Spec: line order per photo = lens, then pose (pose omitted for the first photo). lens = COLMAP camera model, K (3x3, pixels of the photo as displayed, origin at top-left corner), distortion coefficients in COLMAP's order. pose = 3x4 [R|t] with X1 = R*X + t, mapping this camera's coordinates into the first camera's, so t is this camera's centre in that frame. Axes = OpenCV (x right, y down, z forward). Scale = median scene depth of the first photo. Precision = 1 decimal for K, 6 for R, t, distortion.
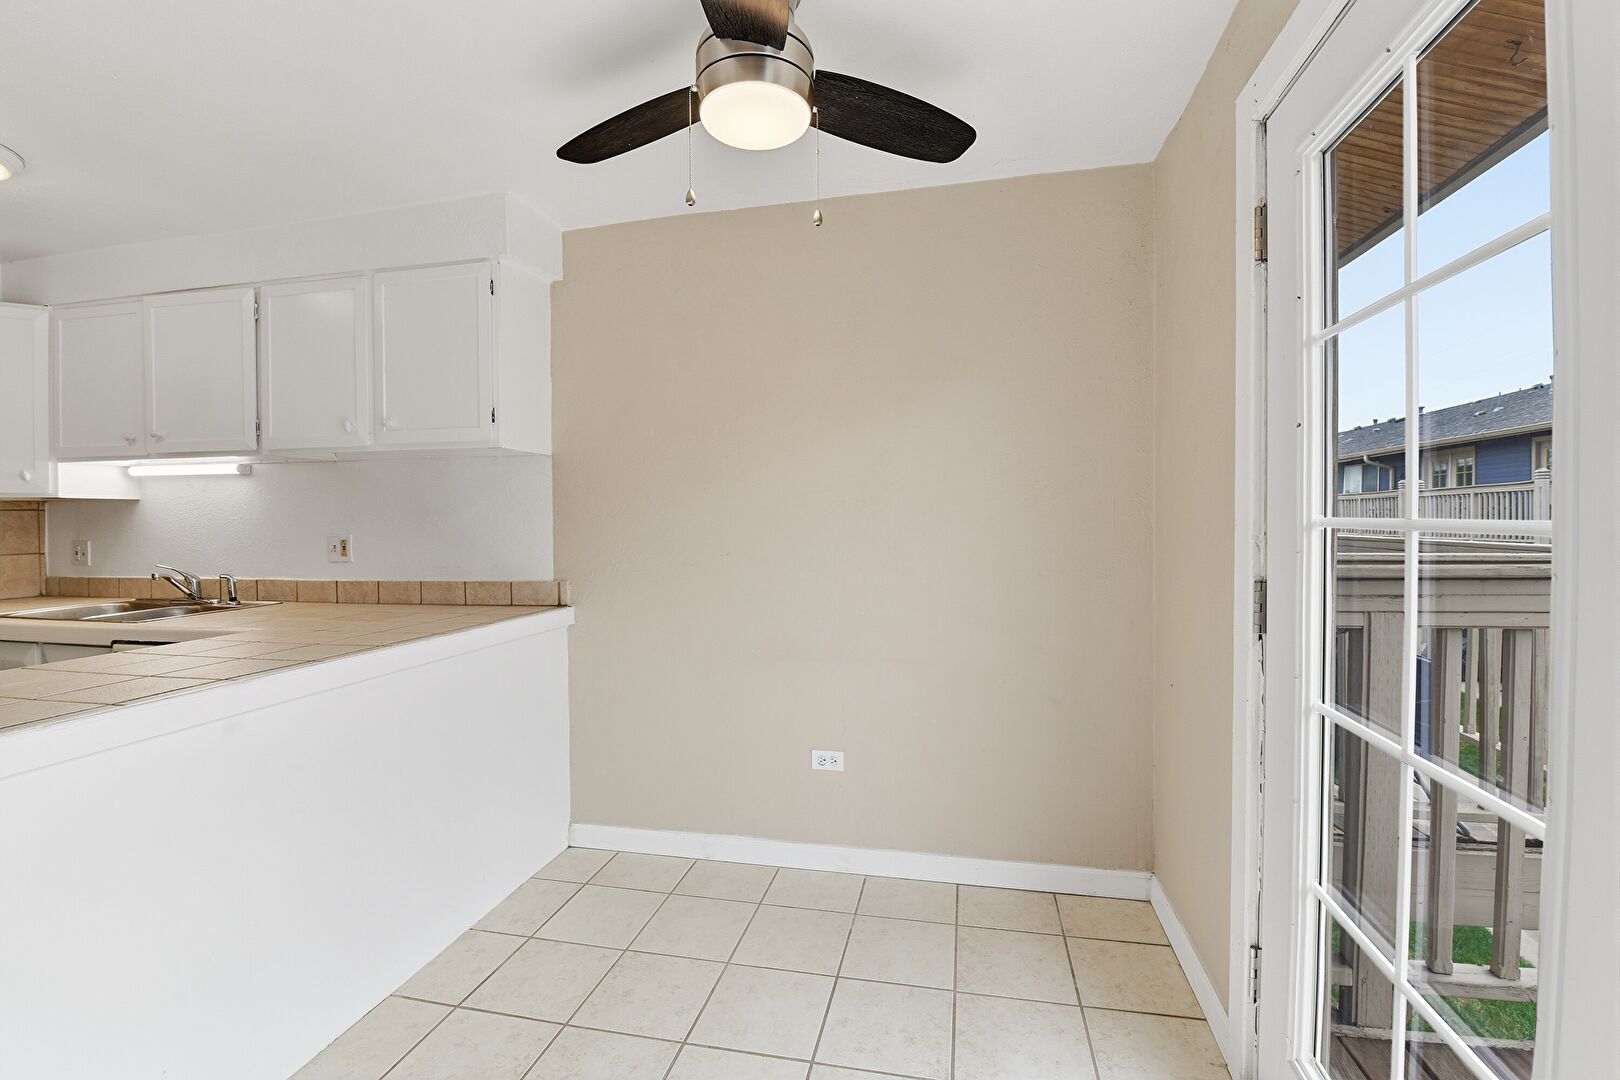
lens RADIAL K [[696.7, 0, 811.3], [0, 696.7, 529.6], [0, 0, 1]] dist [-0.013313, -0.000268]
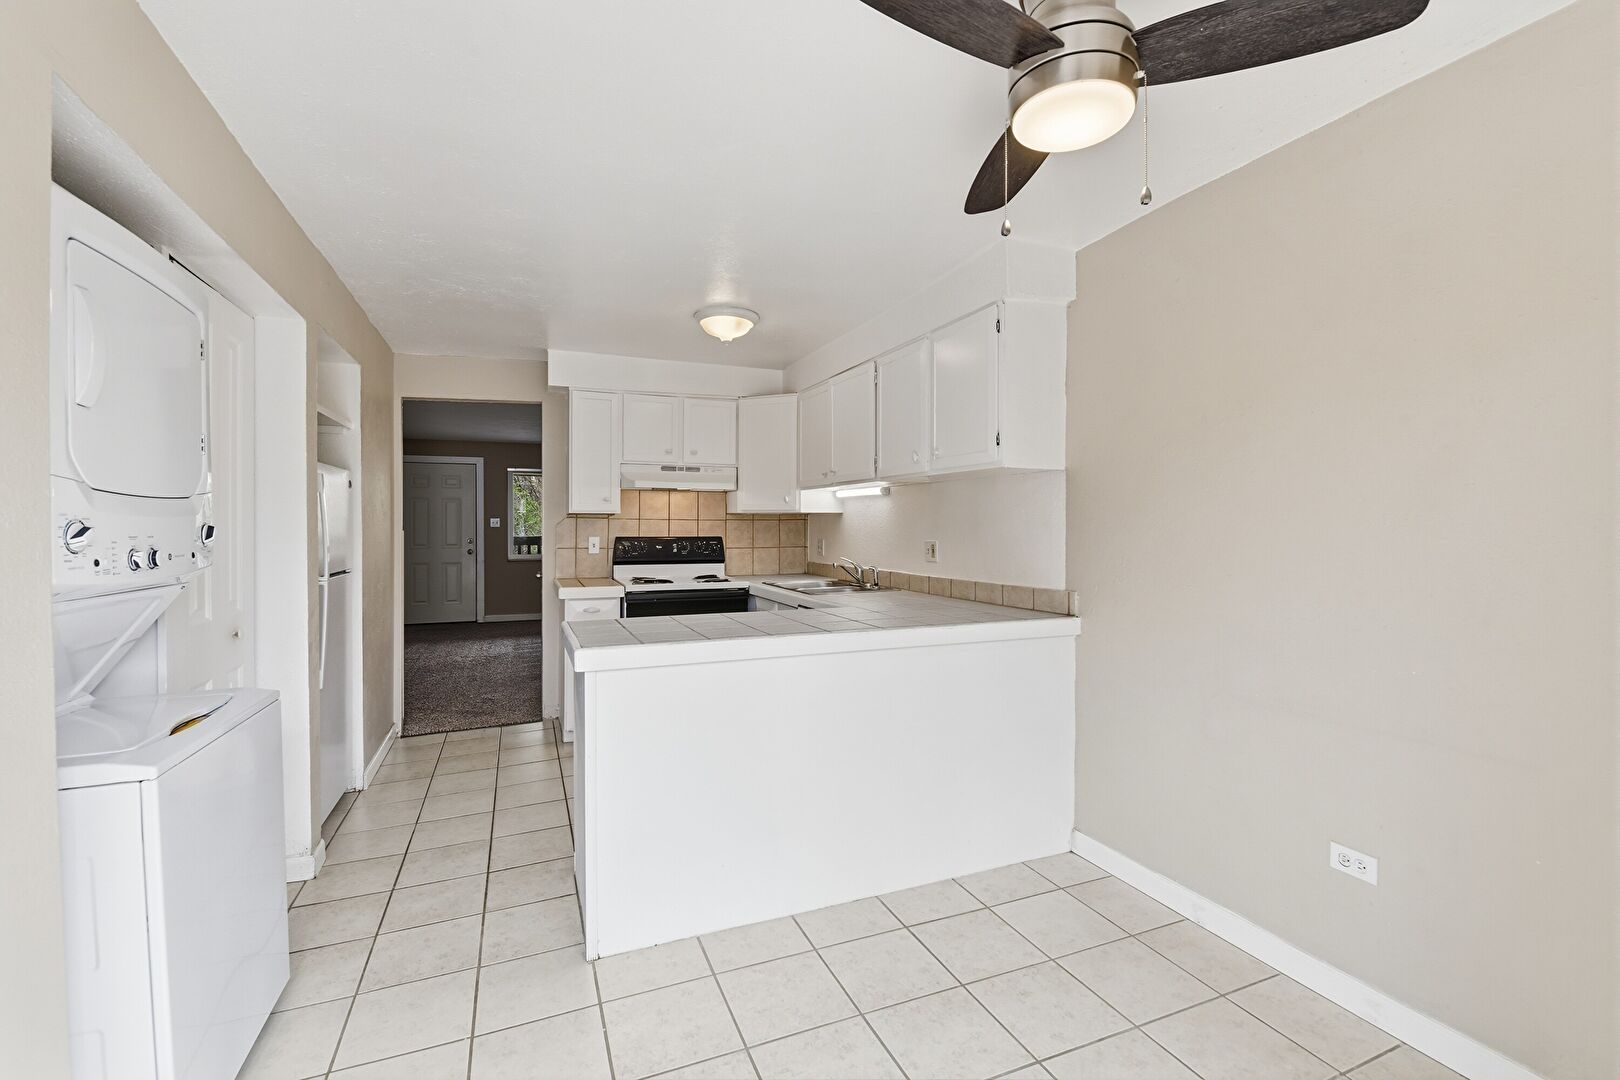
lens RADIAL K [[702.0, 0, 811.8], [0, 702.0, 528.0], [0, 0, 1]] dist [-0.008359, -0.006873]
pose [[0.570231, 0.011890, -0.821398, 0.274188], [-0.017669, 0.999841, 0.002206, -0.015307], [0.821294, 0.013256, 0.570351, 0.091145]]
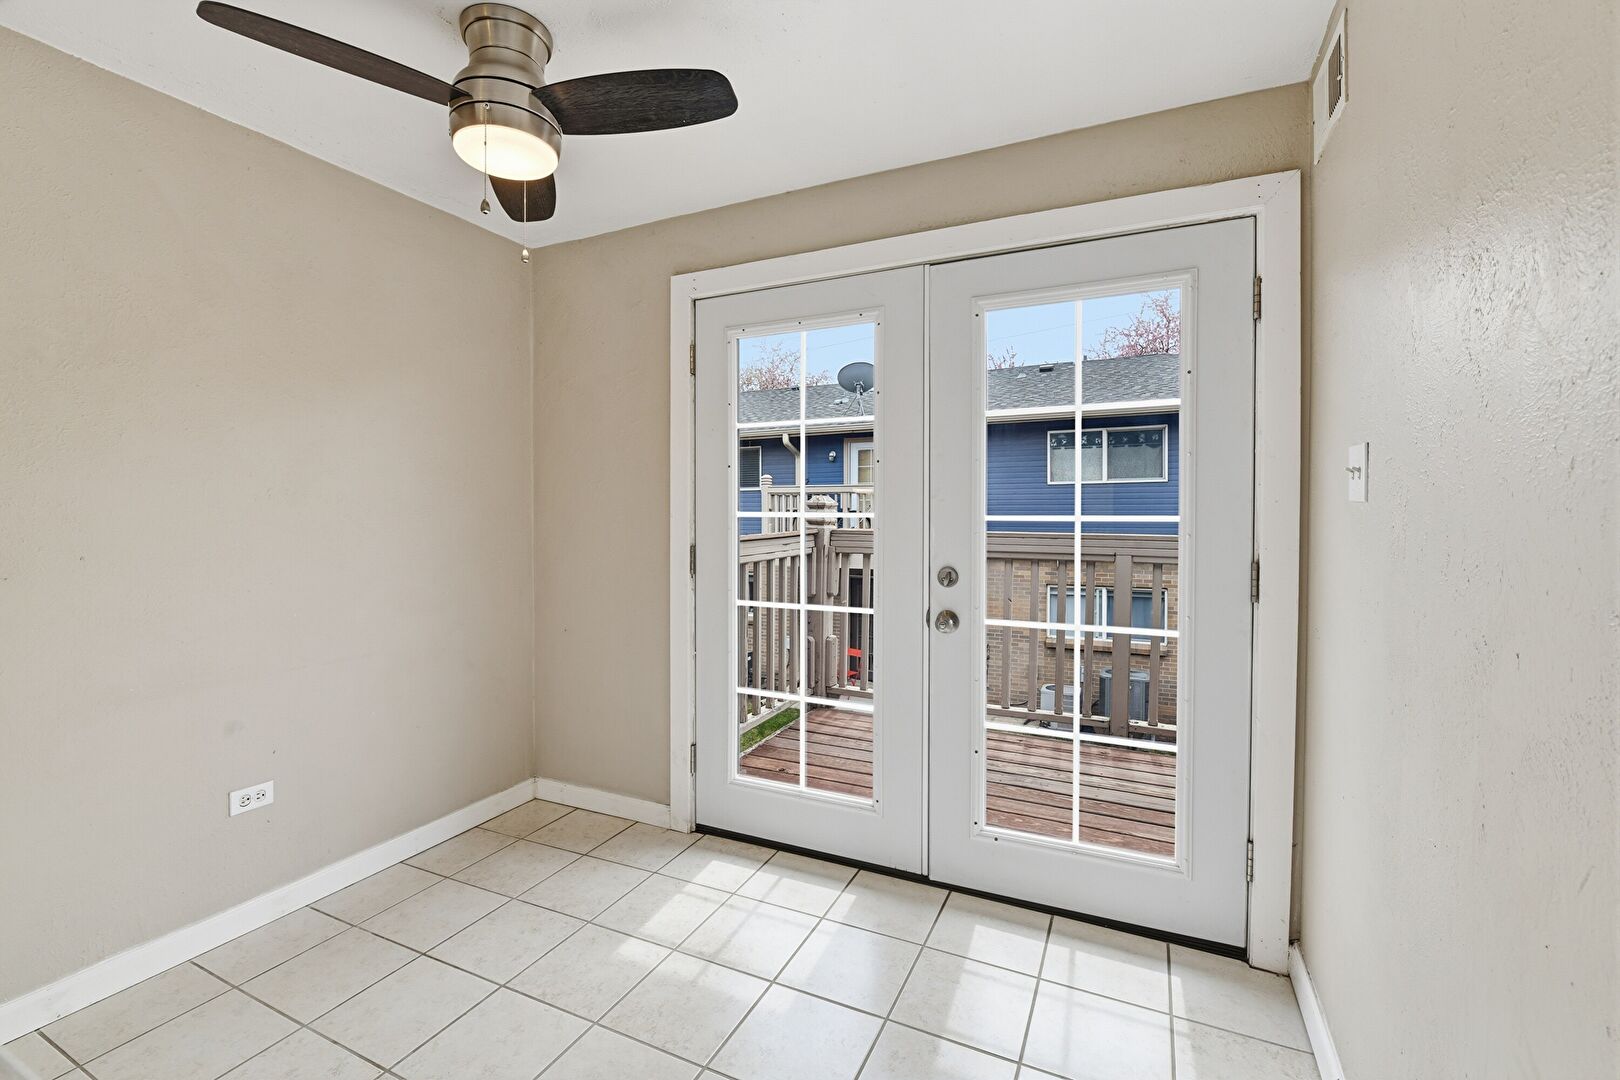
lens RADIAL K [[702.0, 0, 811.8], [0, 702.0, 528.0], [0, 0, 1]] dist [-0.008359, -0.006873]
pose [[0.226479, -0.009555, 0.973969, -0.584771], [0.013775, 0.999883, 0.006606, 0.010113], [-0.973919, 0.011920, 0.226584, 0.138382]]
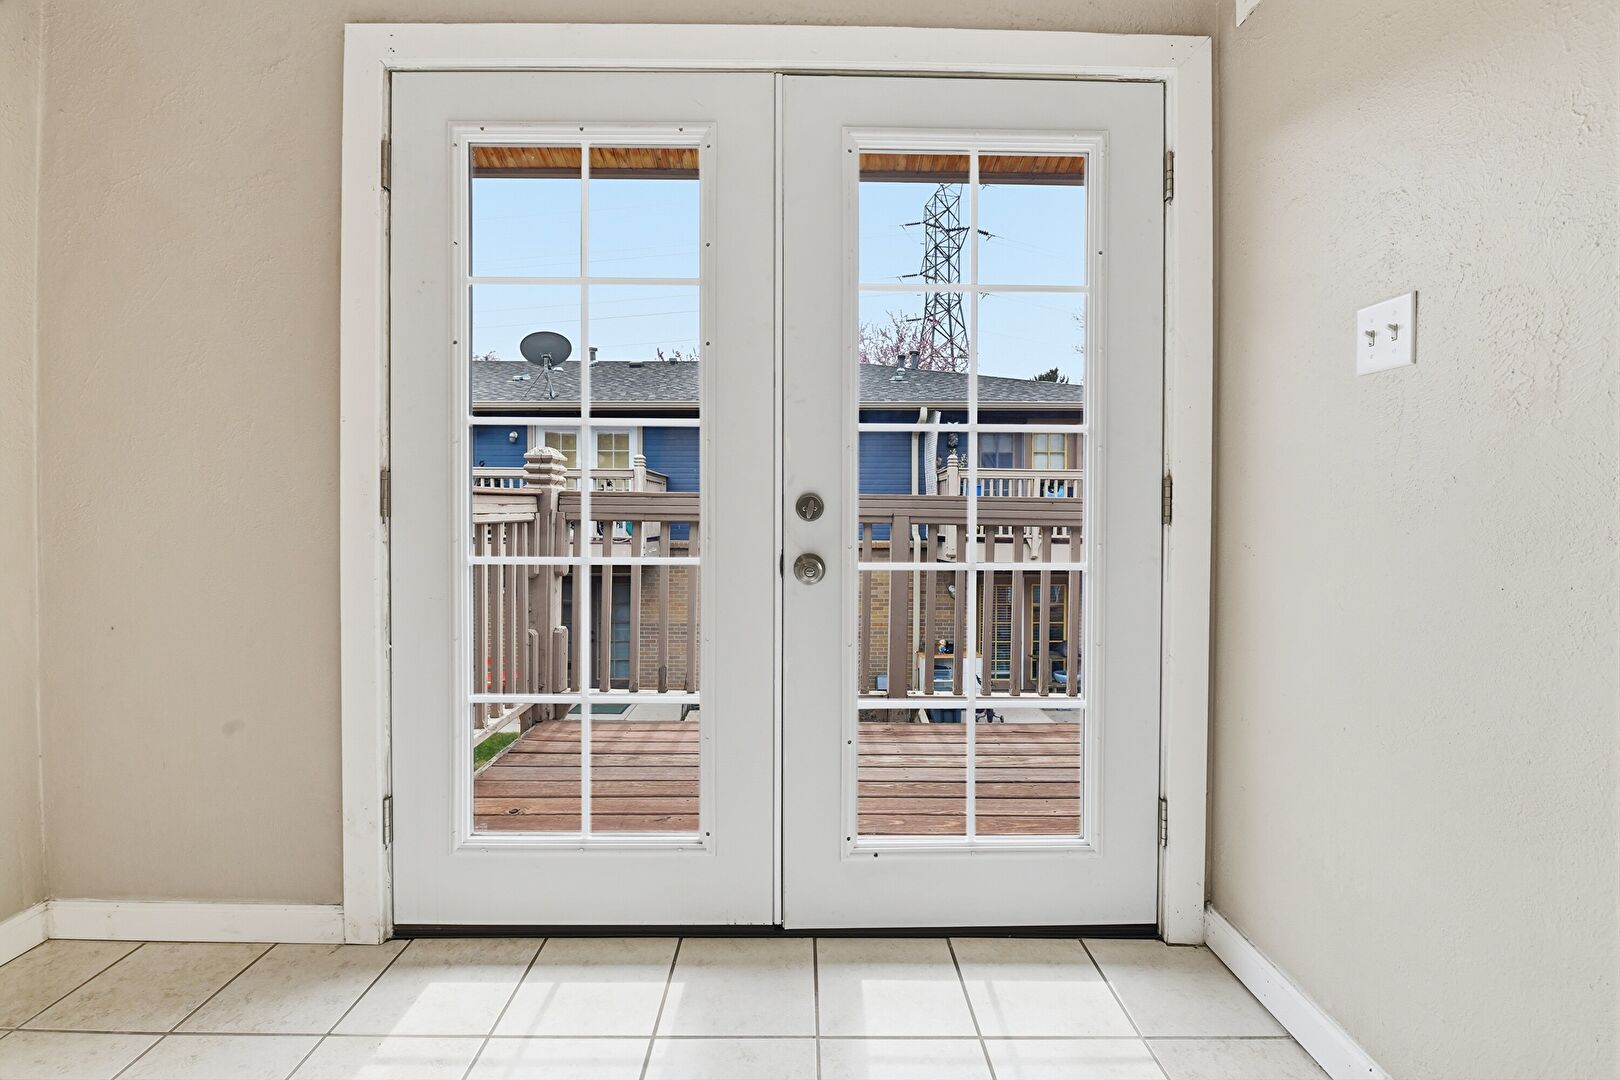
lens RADIAL K [[702.0, 0, 811.8], [0, 702.0, 528.0], [0, 0, 1]] dist [-0.008359, -0.006873]
pose [[-0.226307, -0.003788, 0.974049, -0.328030], [0.015599, 0.999850, 0.007513, 0.089885], [-0.973931, 0.016894, -0.226214, 0.305711]]
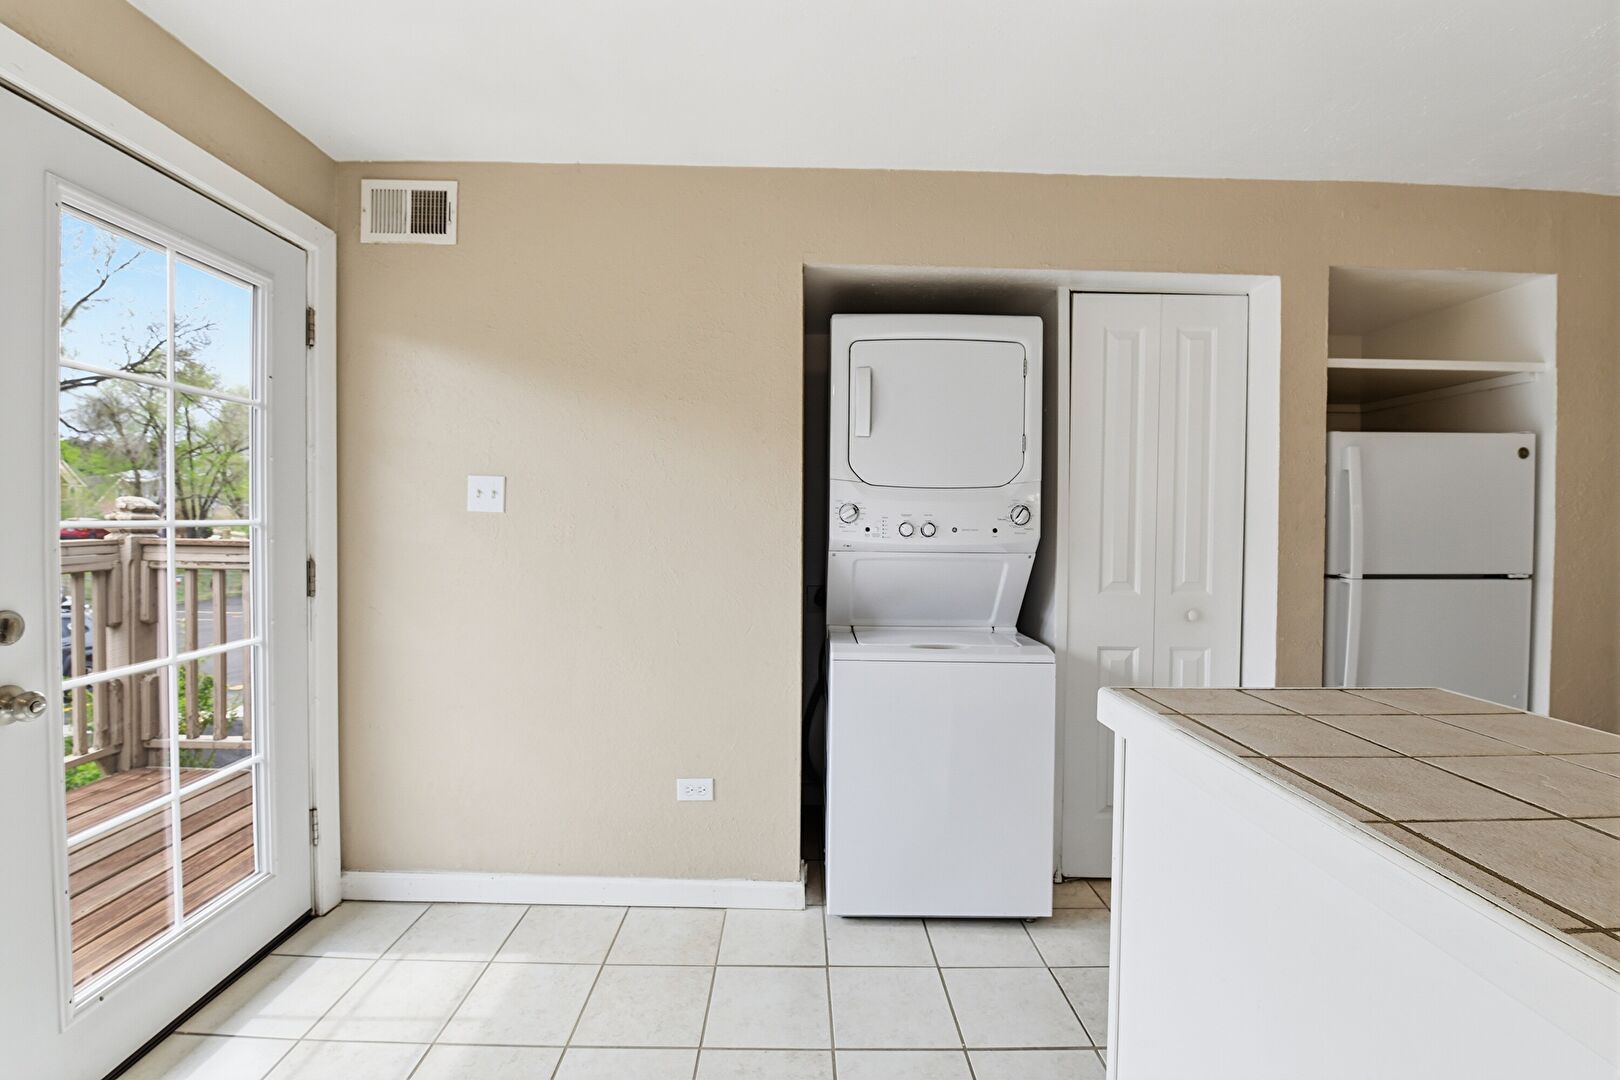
lens RADIAL K [[702.0, 0, 811.8], [0, 702.0, 528.0], [0, 0, 1]] dist [-0.008359, -0.006873]
pose [[-0.972161, 0.006349, -0.234230, -0.167171], [-0.002271, 0.999331, 0.036511, -0.012267], [0.234305, 0.036026, -0.971496, 0.760726]]
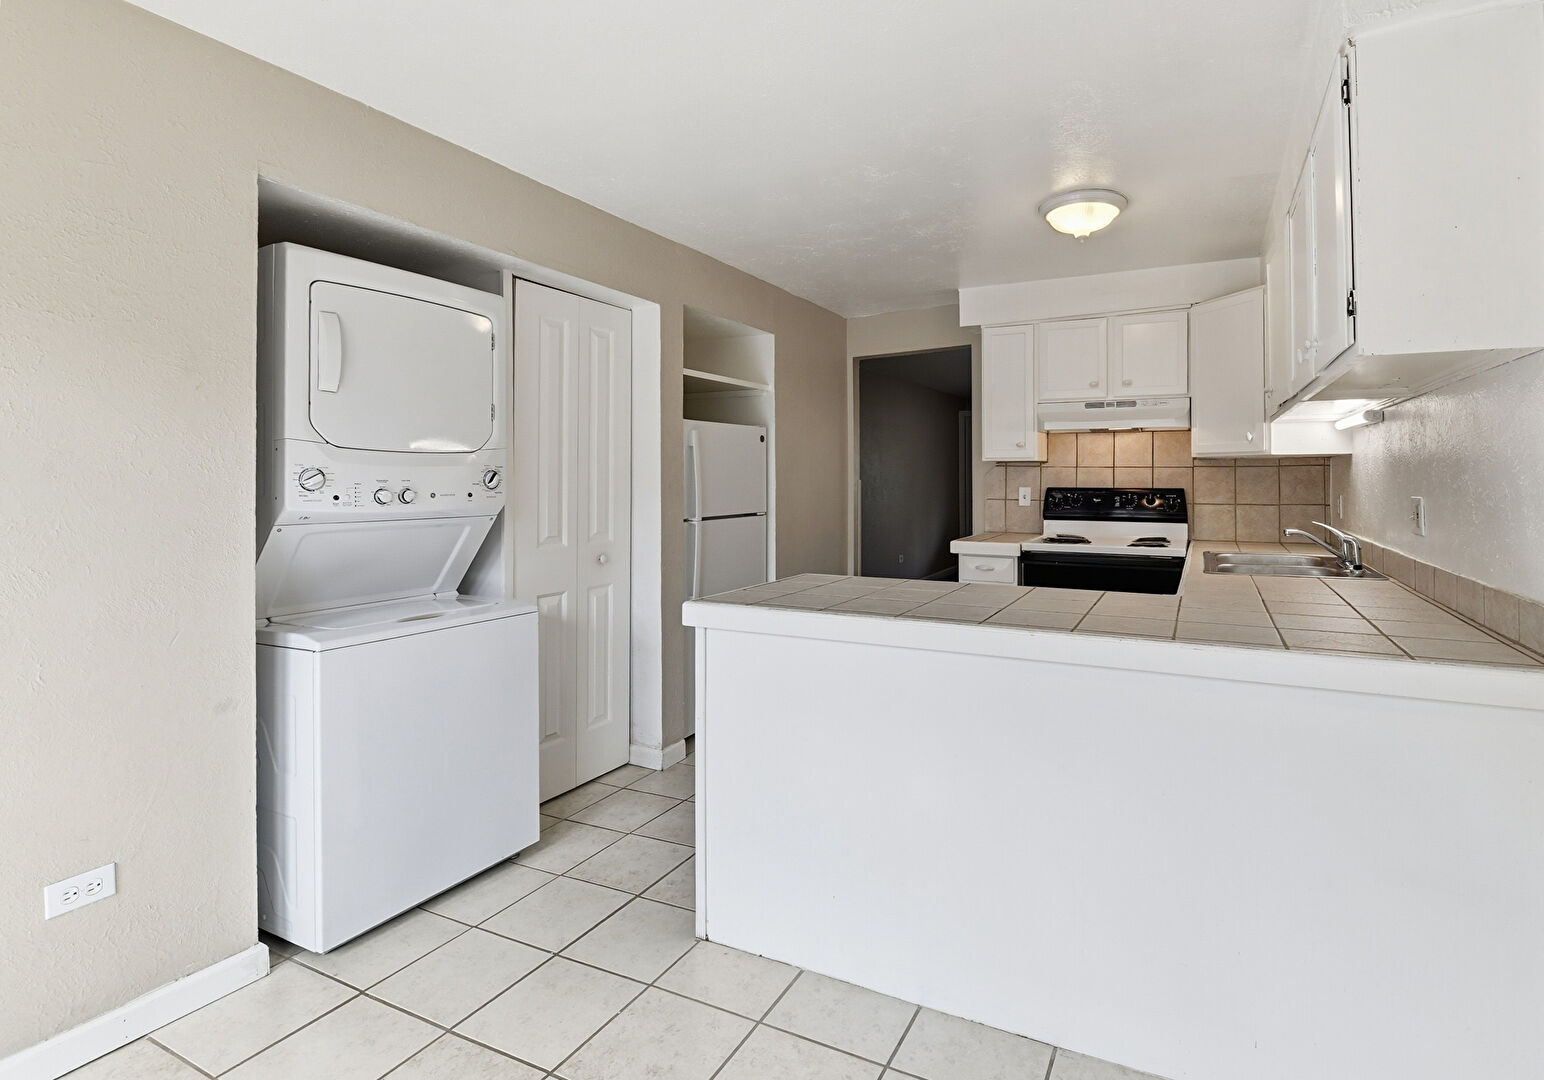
lens RADIAL K [[738.1, 0, 869.4], [0, 738.1, 466.4], [0, 0, 1]] dist [0.000436, -0.009361]
pose [[-0.209688, -0.005810, -0.977751, 0.212483], [-0.011550, 0.999927, -0.003464, -0.016702], [0.977700, 0.010567, -0.209740, 0.666419]]
